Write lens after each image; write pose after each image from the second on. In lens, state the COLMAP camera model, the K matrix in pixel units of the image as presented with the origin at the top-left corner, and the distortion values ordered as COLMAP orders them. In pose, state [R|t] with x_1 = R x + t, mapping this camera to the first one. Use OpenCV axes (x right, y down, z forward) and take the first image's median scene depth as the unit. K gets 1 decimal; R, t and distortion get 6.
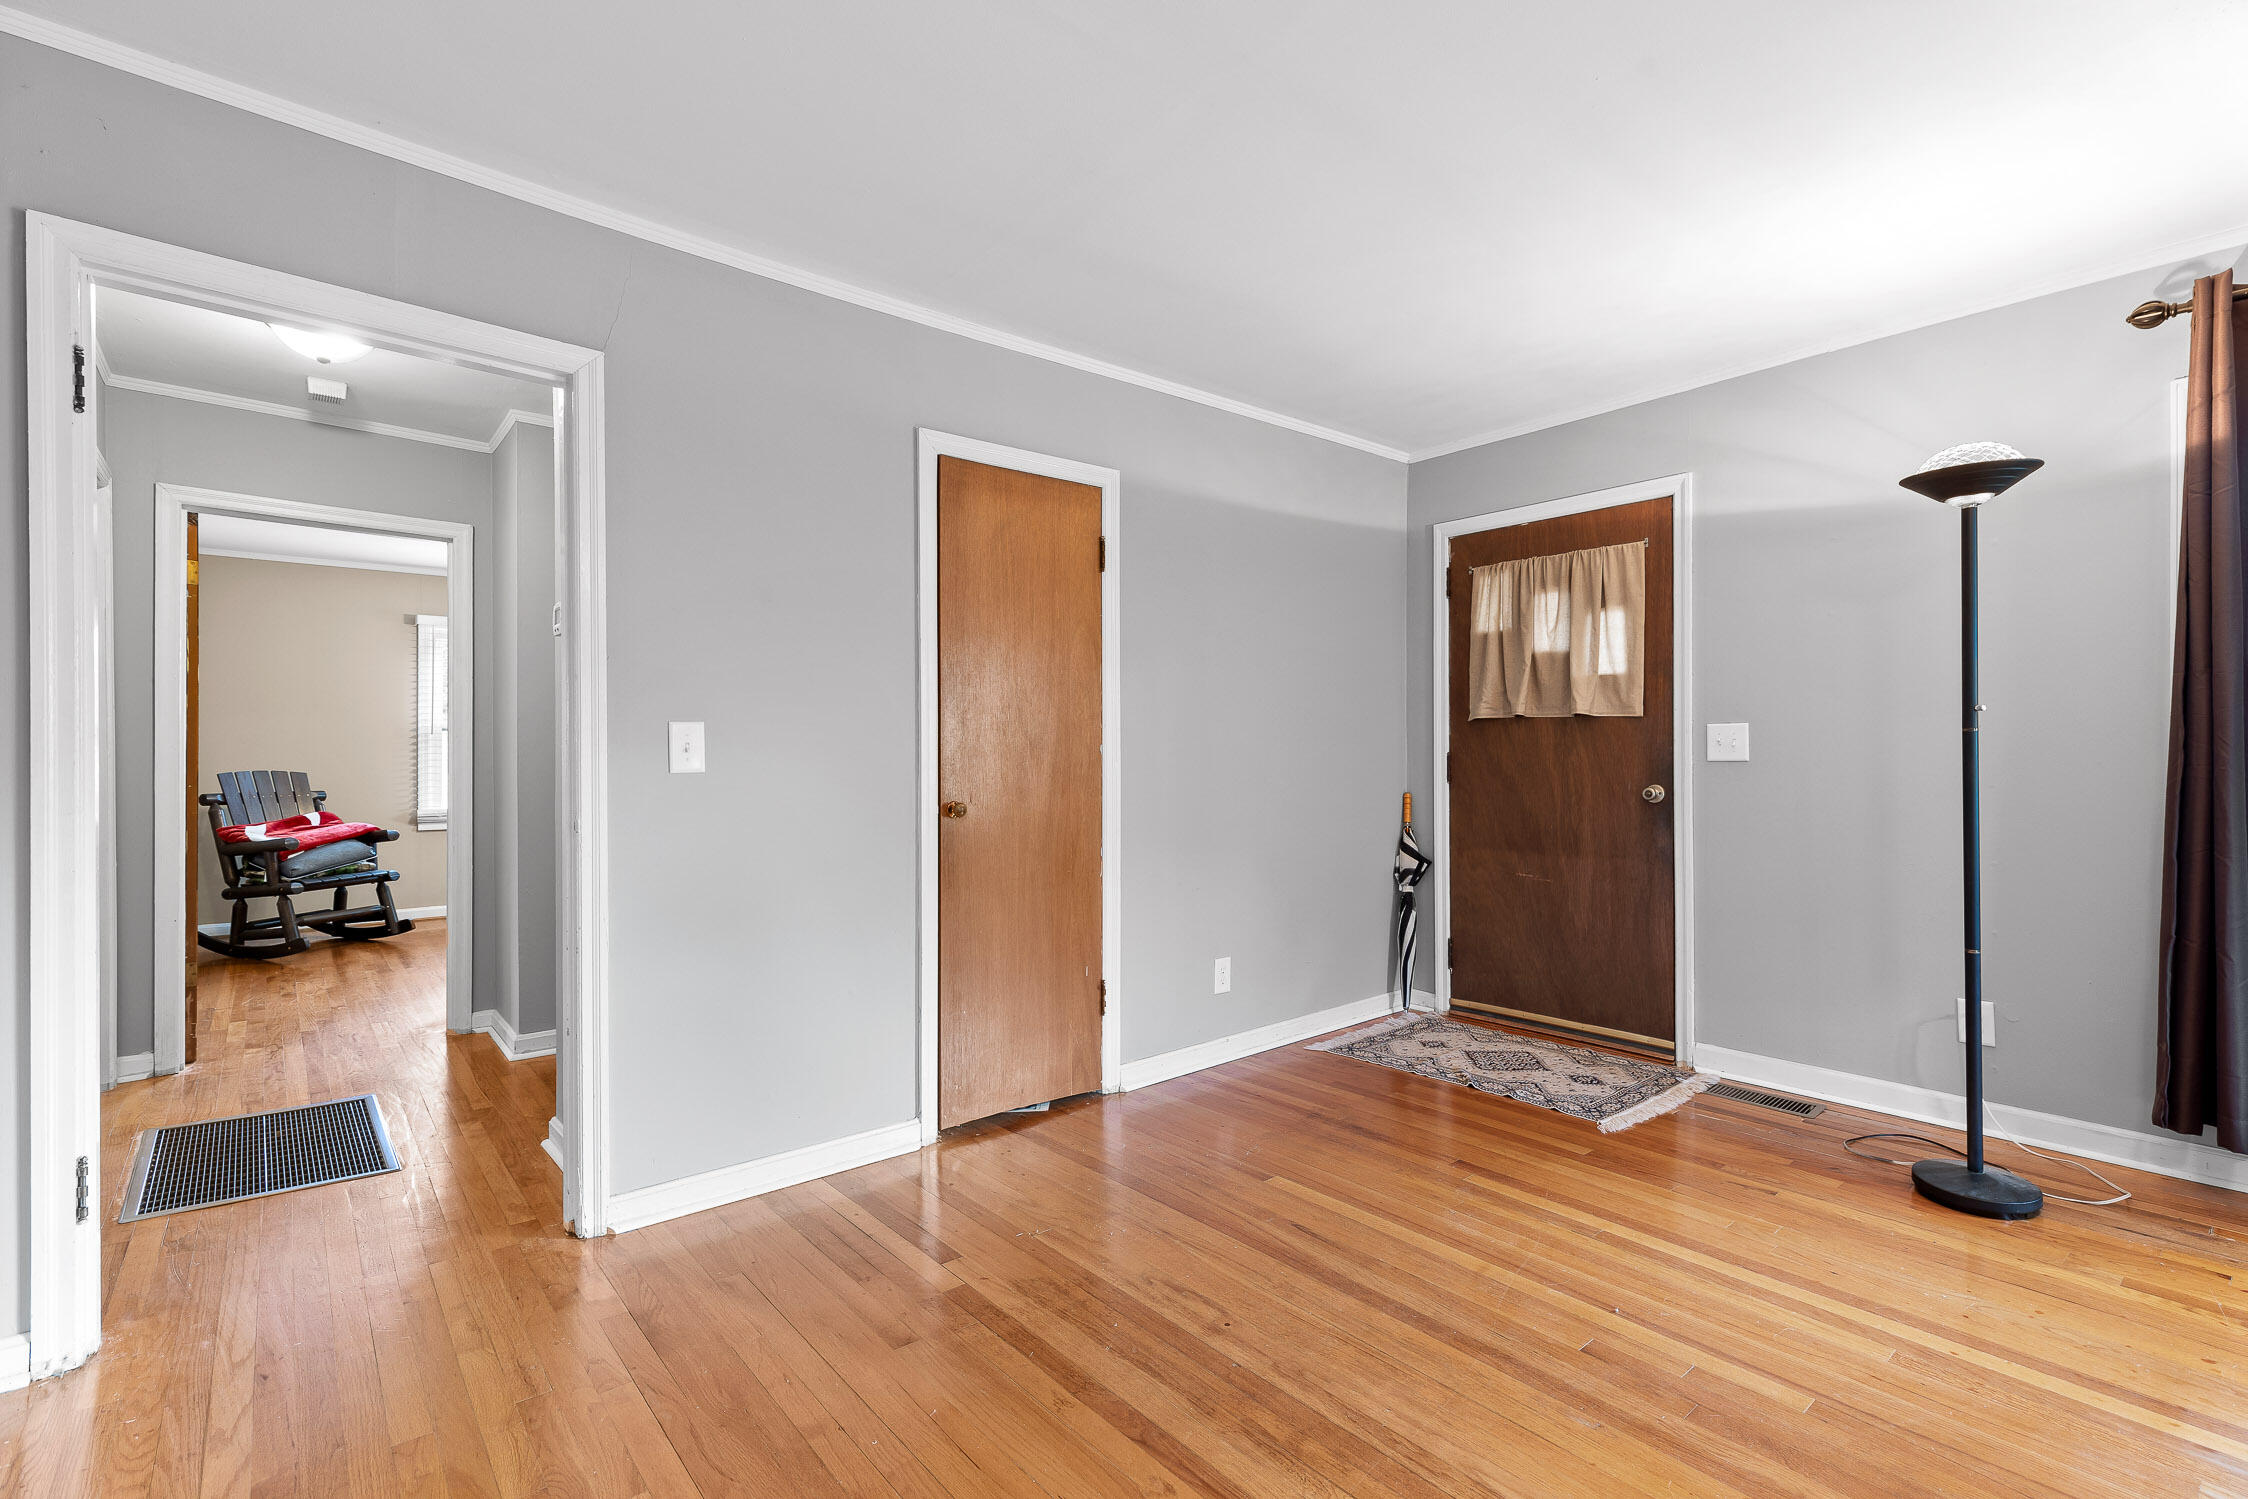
lens RADIAL K [[1018.6, 0, 1124.5], [0, 1018.6, 757.0], [0, 0, 1]] dist [0.000079, -0.000676]
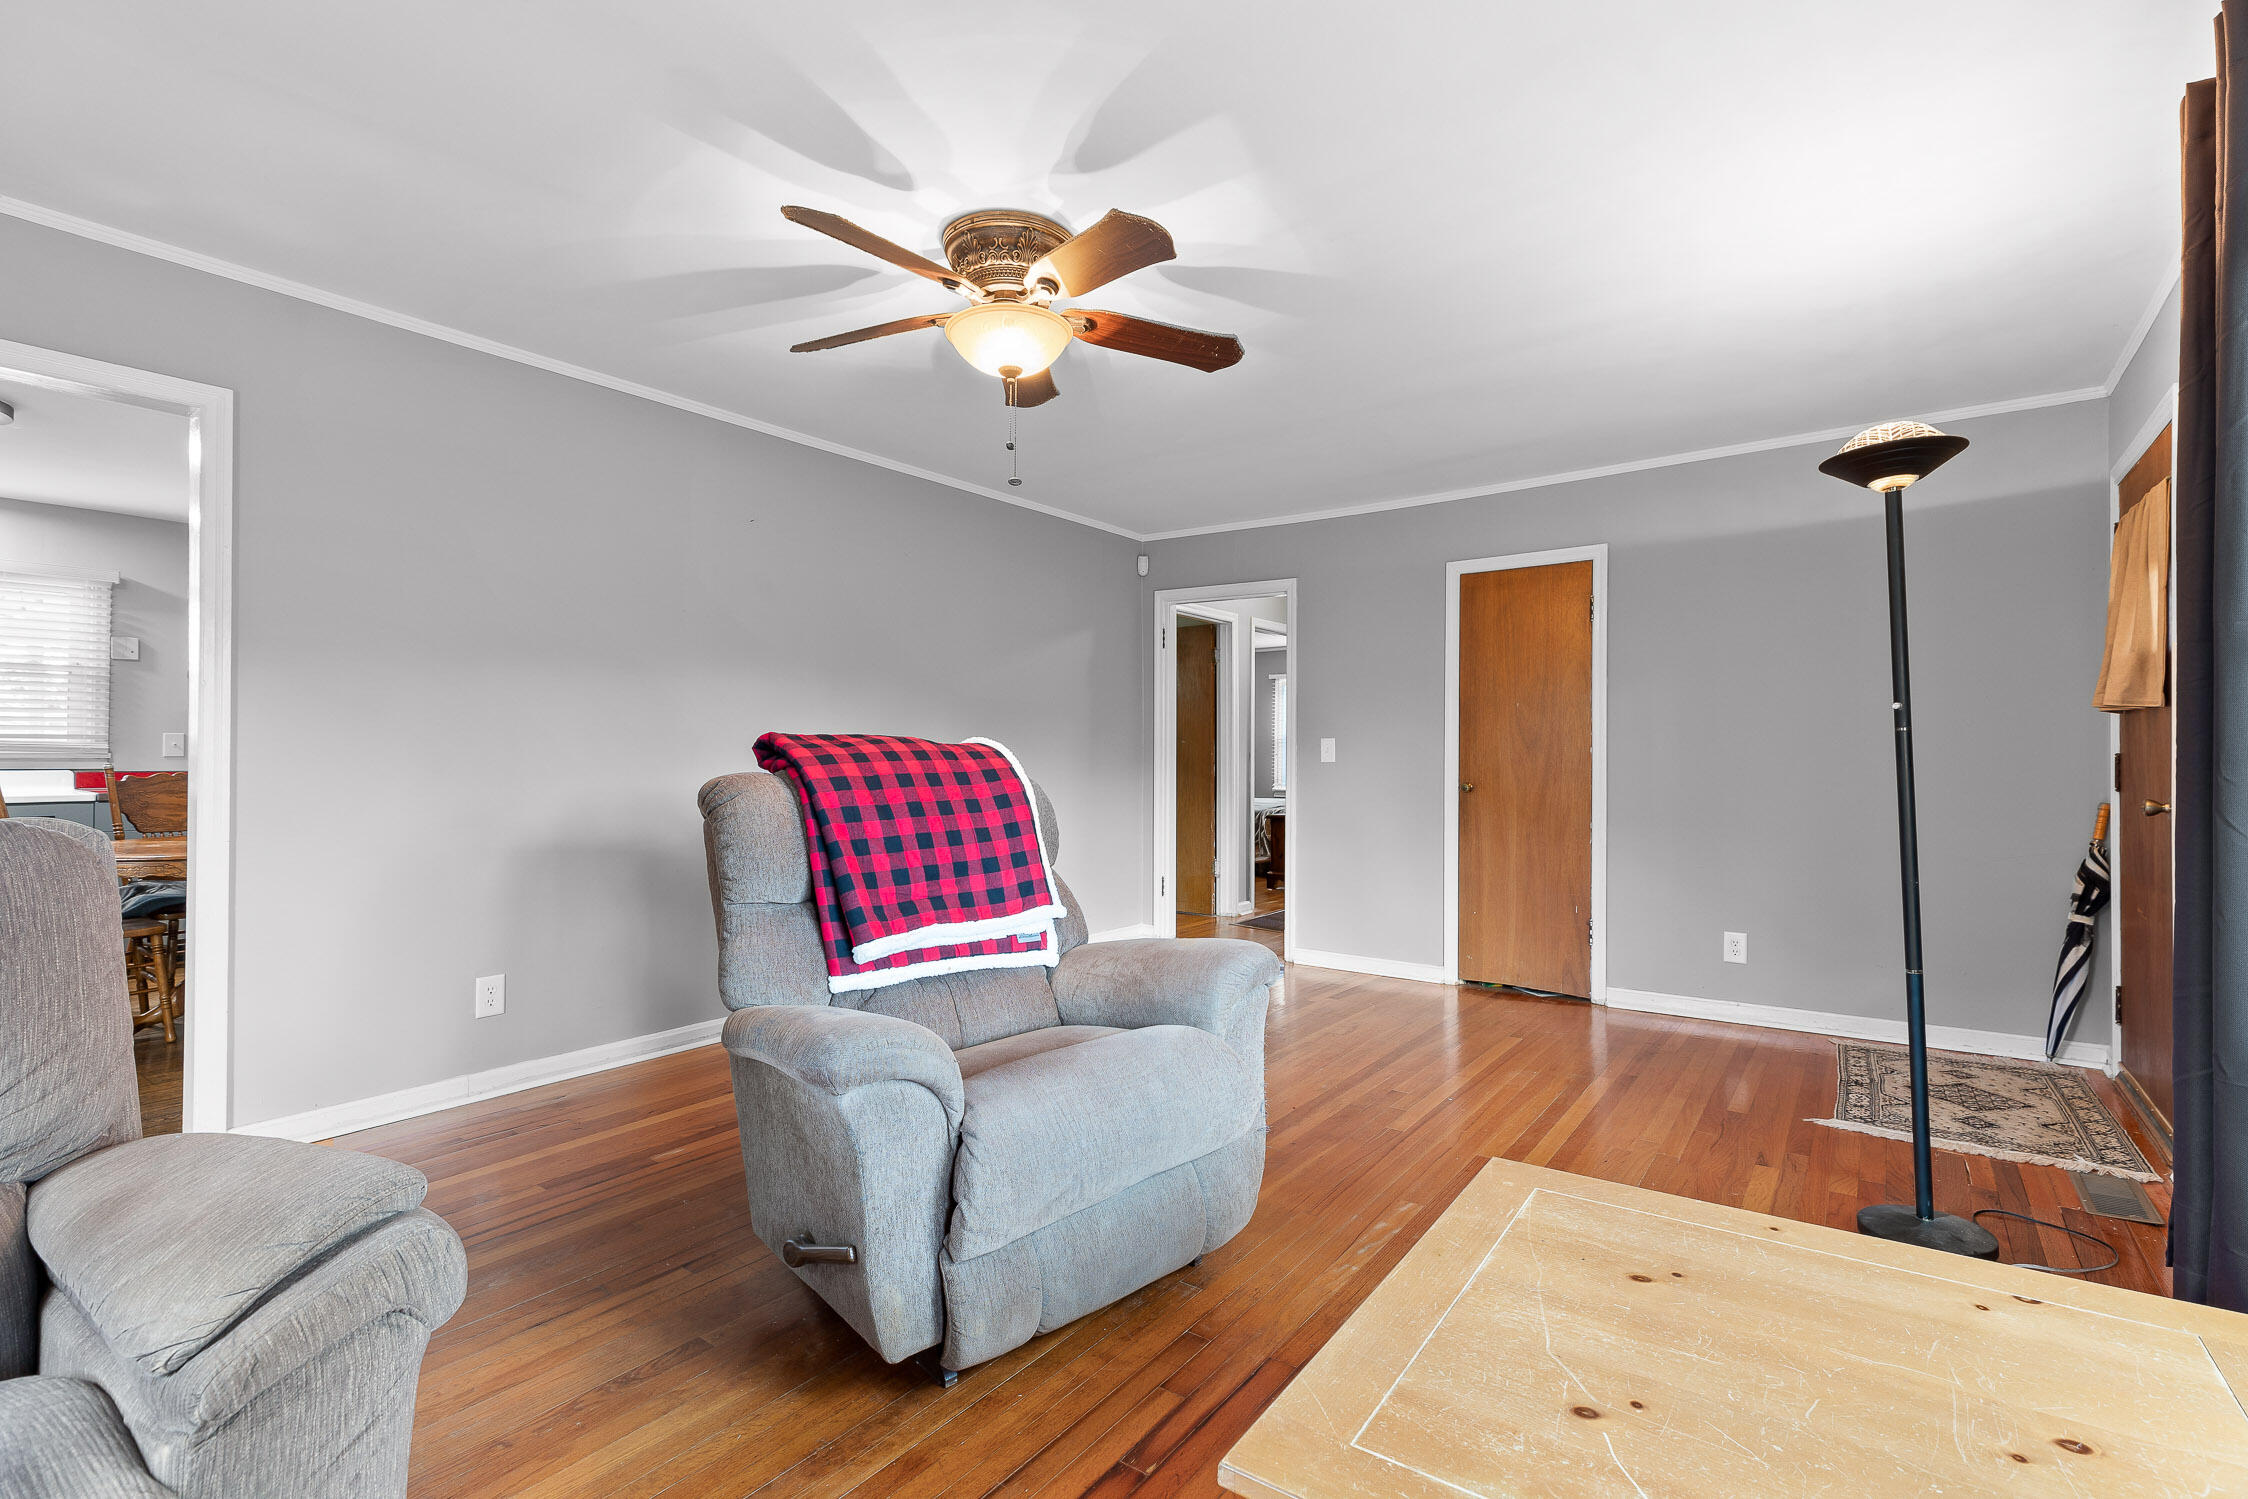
lens RADIAL K [[1017.0, 0, 1135.9], [0, 1017.0, 747.0], [0, 0, 1]] dist [0.001577, -0.000049]
pose [[0.238097, -0.003601, -0.971235, 1.054222], [-0.003782, 0.999982, -0.004635, -0.003551], [0.971234, 0.004777, 0.238079, 0.068974]]
